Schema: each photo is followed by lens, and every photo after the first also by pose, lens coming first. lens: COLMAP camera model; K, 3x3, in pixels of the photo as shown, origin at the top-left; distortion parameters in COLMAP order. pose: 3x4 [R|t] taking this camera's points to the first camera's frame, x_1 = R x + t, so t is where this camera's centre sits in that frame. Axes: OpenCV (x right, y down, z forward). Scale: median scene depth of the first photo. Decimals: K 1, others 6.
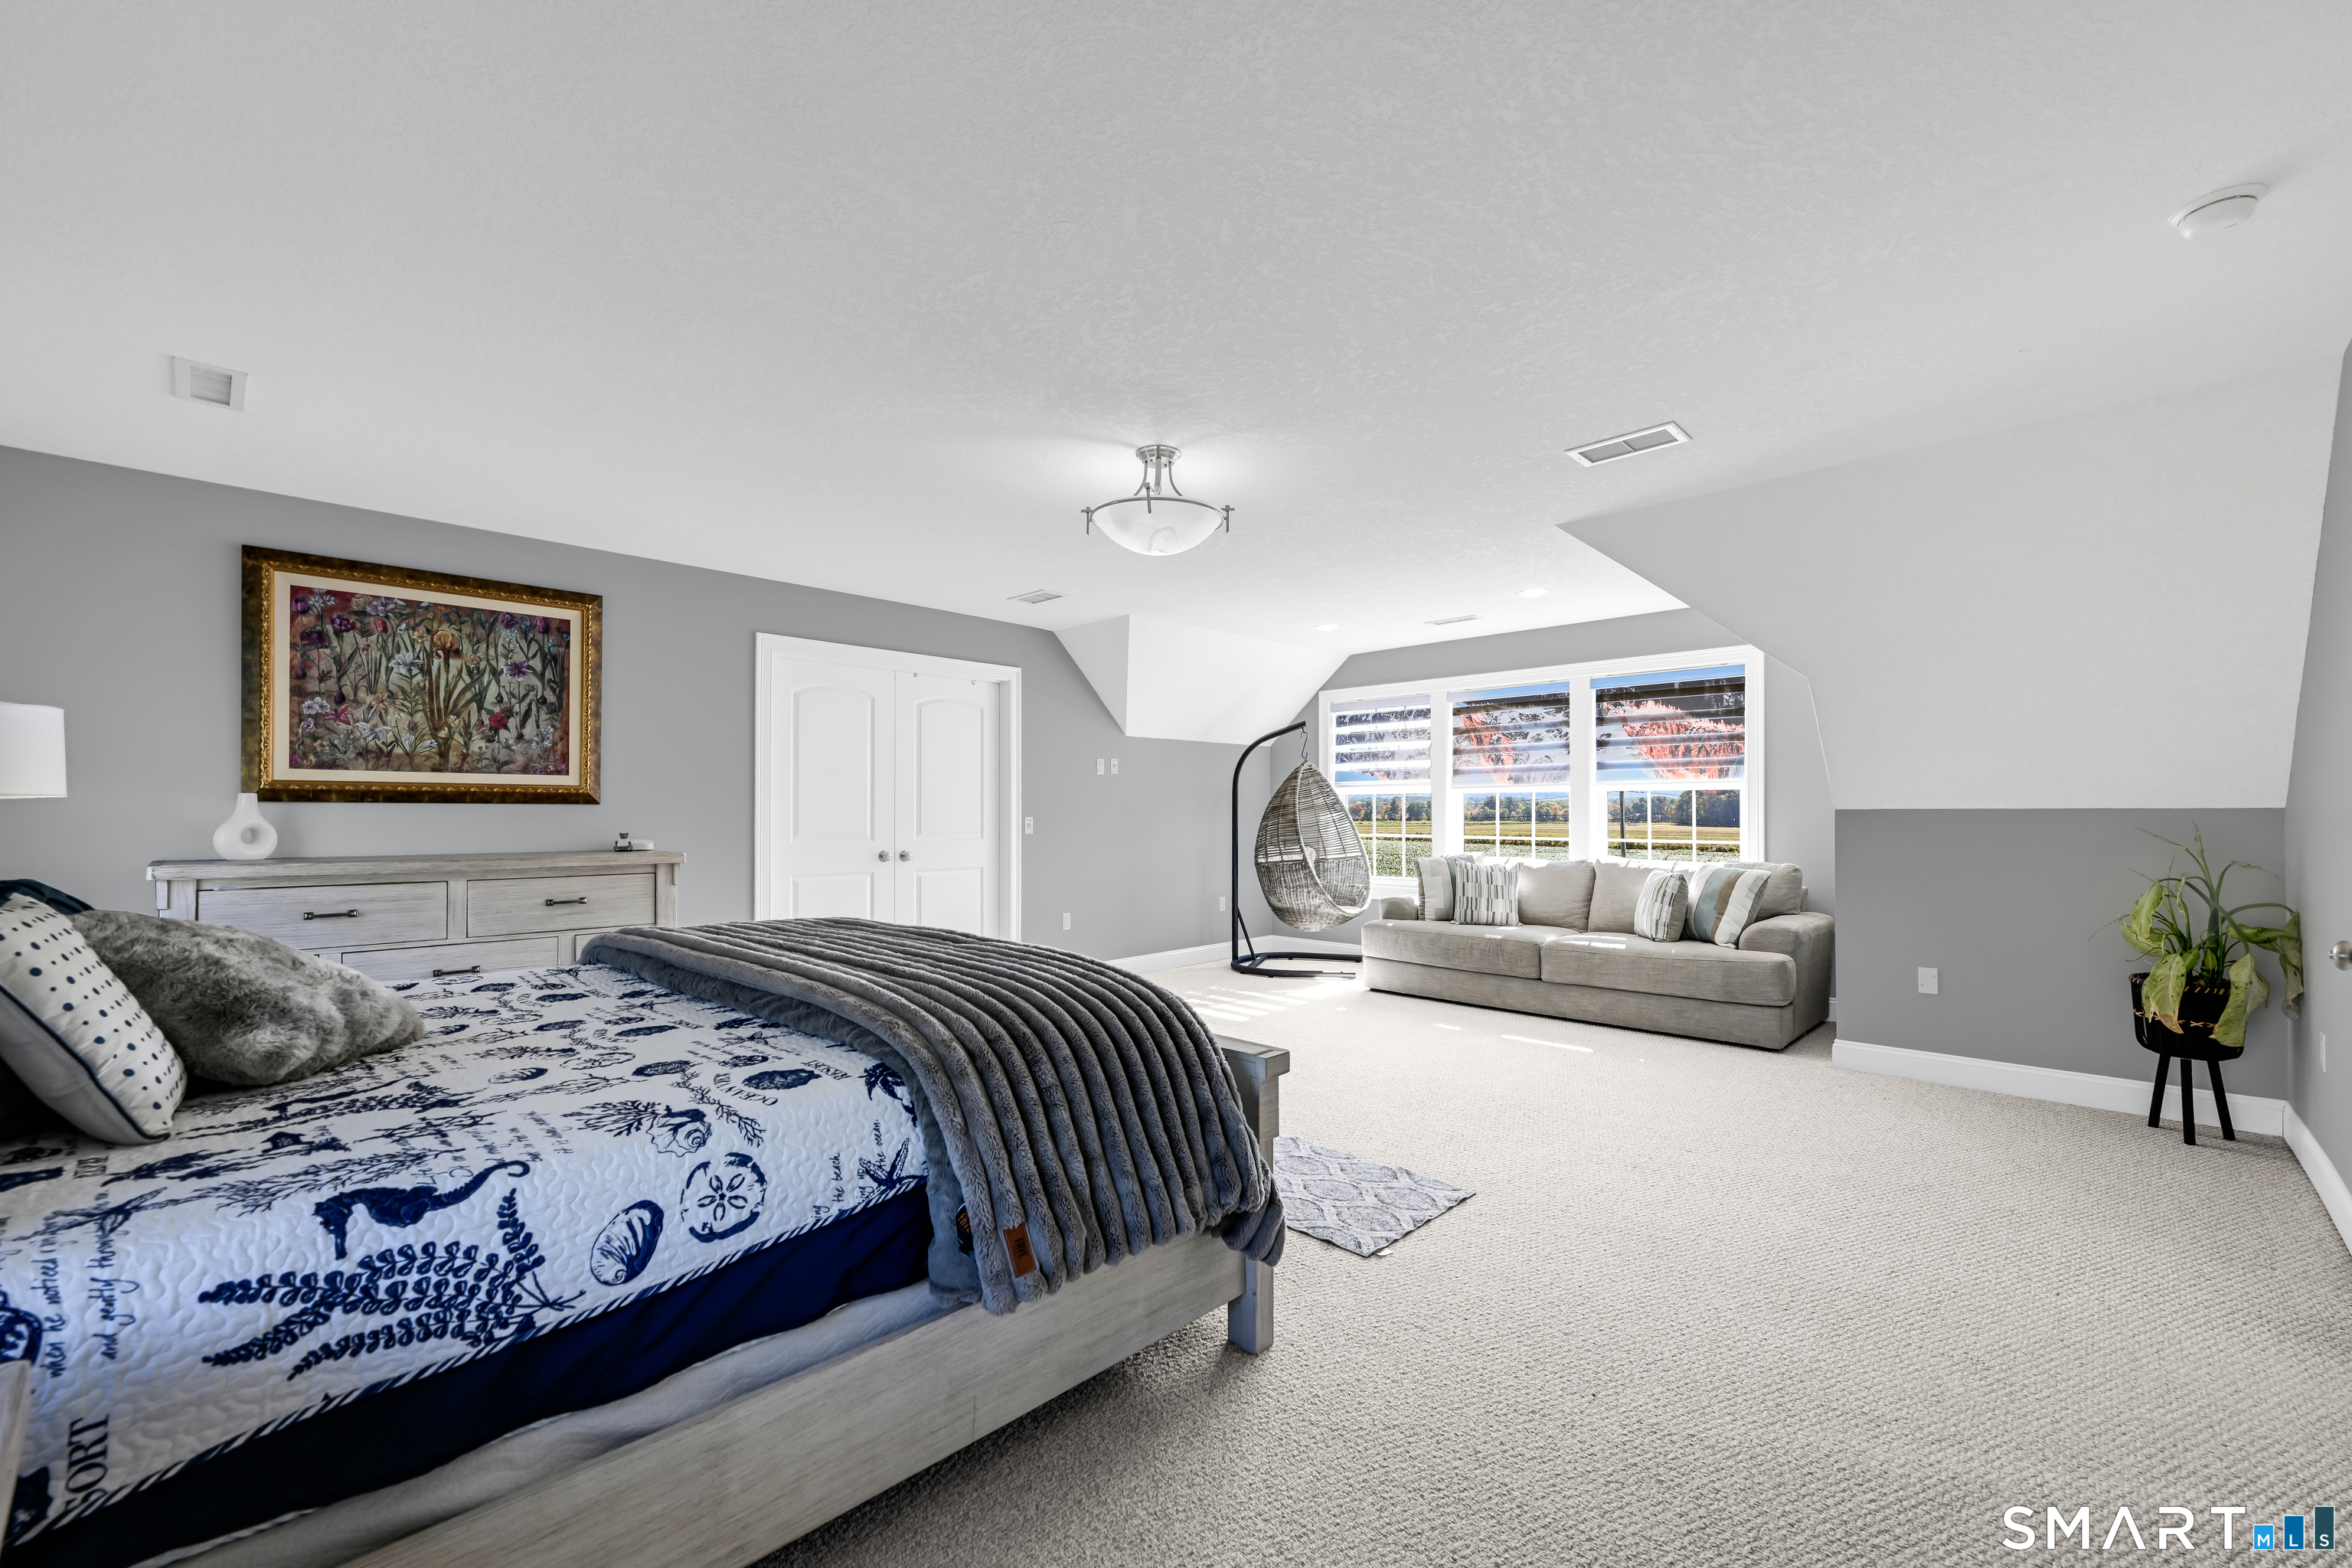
lens RADIAL K [[955.6, 0, 1203.2], [0, 955.6, 806.9], [0, 0, 1]] dist [0.001709, -0.000488]
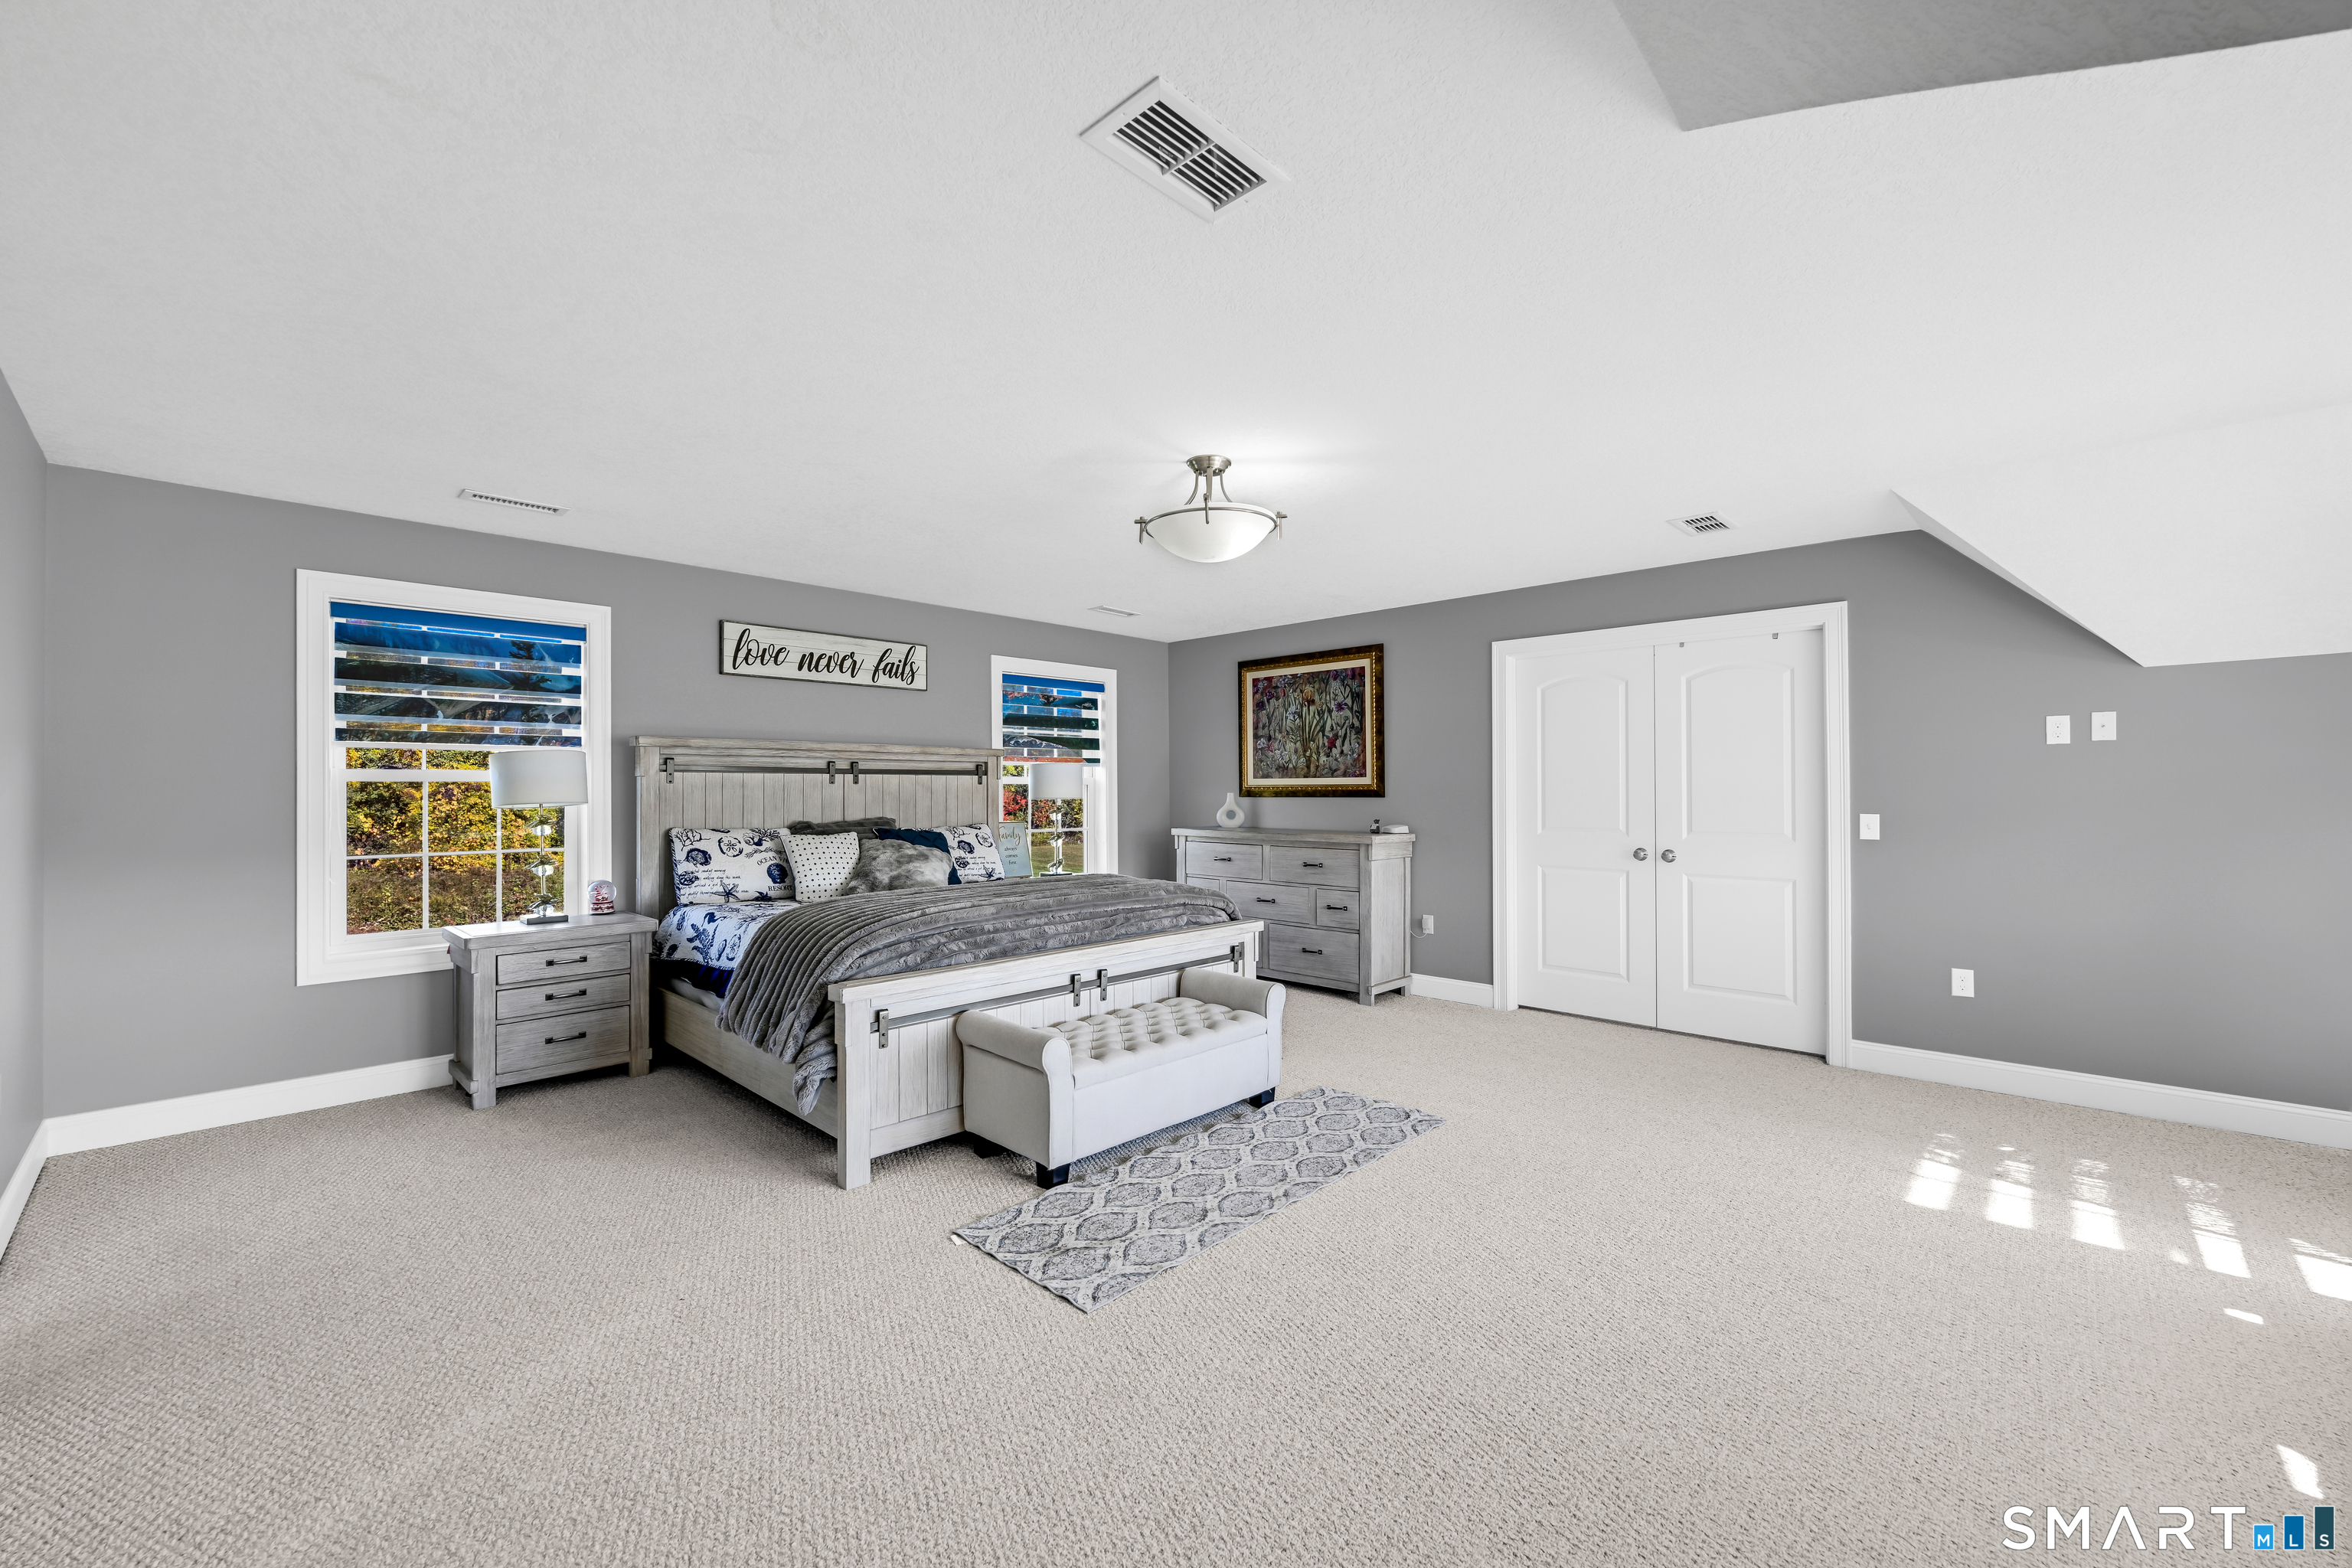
lens RADIAL K [[955.6, 0, 1183.0], [0, 955.6, 772.7], [0, 0, 1]] dist [0.001709, -0.000488]
pose [[-0.012945, -0.019451, -0.999727, 0.790918], [0.007937, 0.999777, -0.019554, -0.015388], [0.999885, -0.008188, -0.012788, 0.805181]]
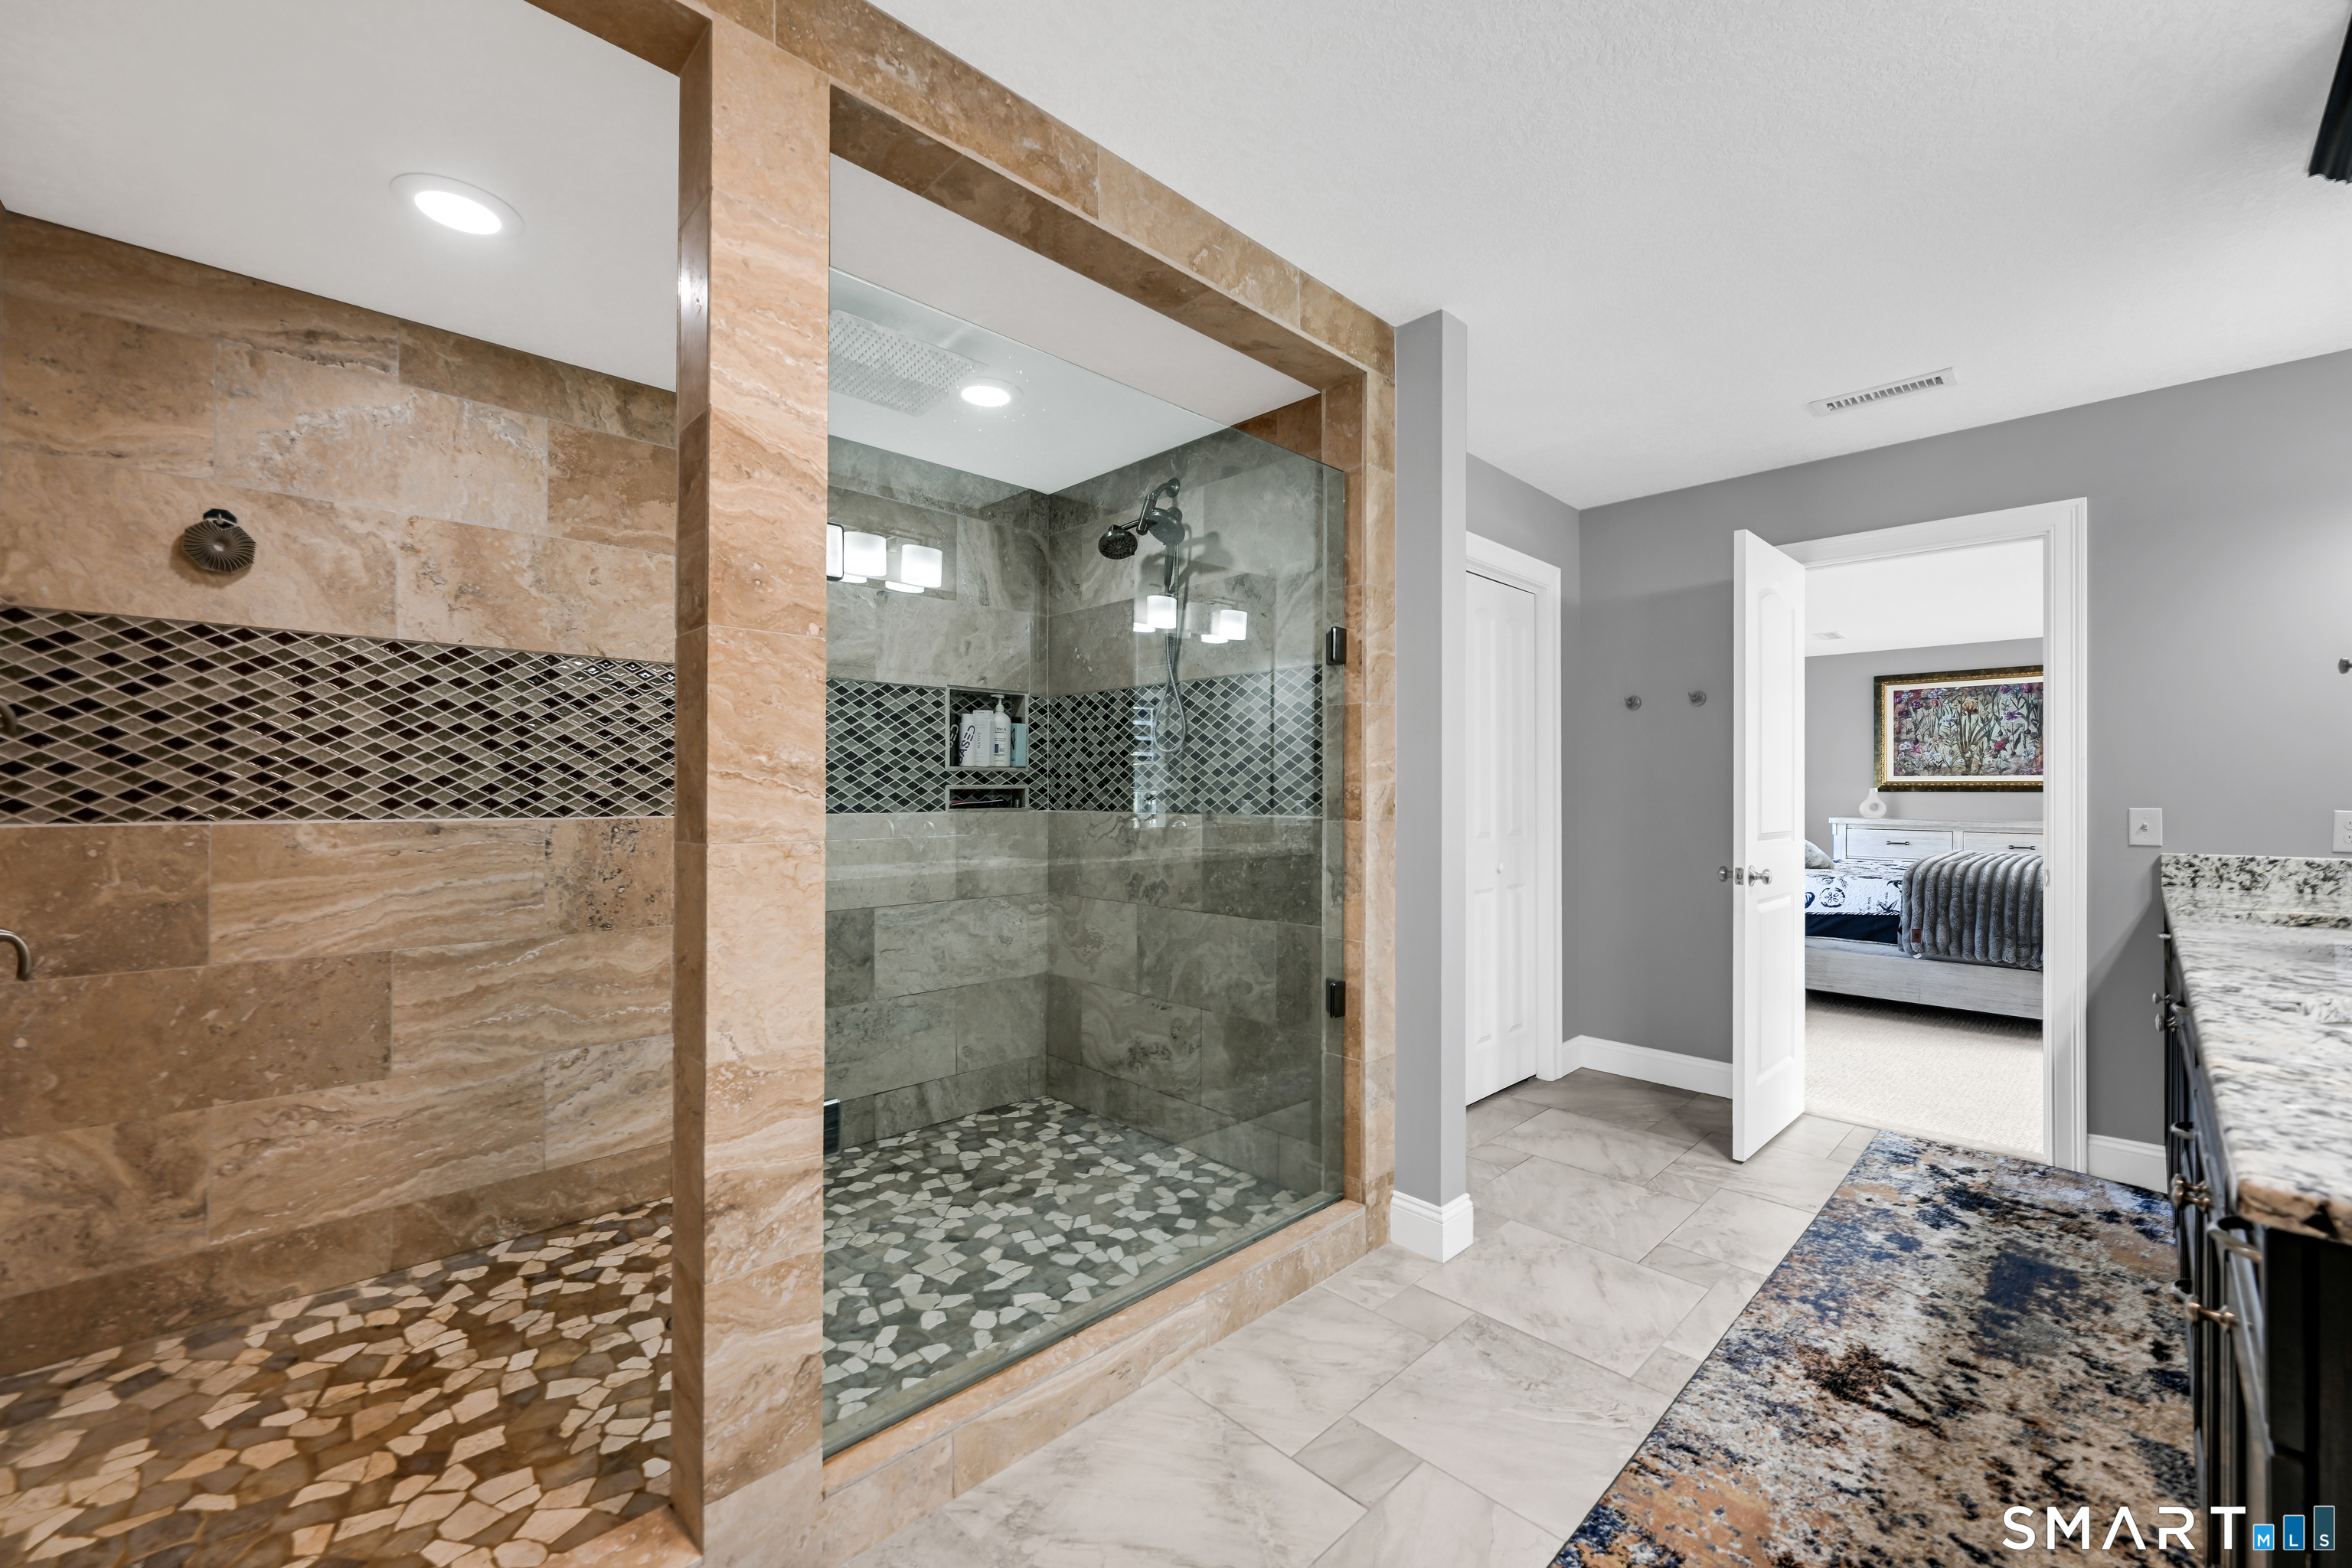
lens RADIAL K [[955.6, 0, 1161.4], [0, 955.6, 790.9], [0, 0, 1]] dist [0.001709, -0.000488]
pose [[-0.029940, 0.002676, -0.999548, 1.125919], [0.004121, 0.999988, 0.002554, -0.017241], [0.999543, -0.004043, -0.029951, -0.526153]]
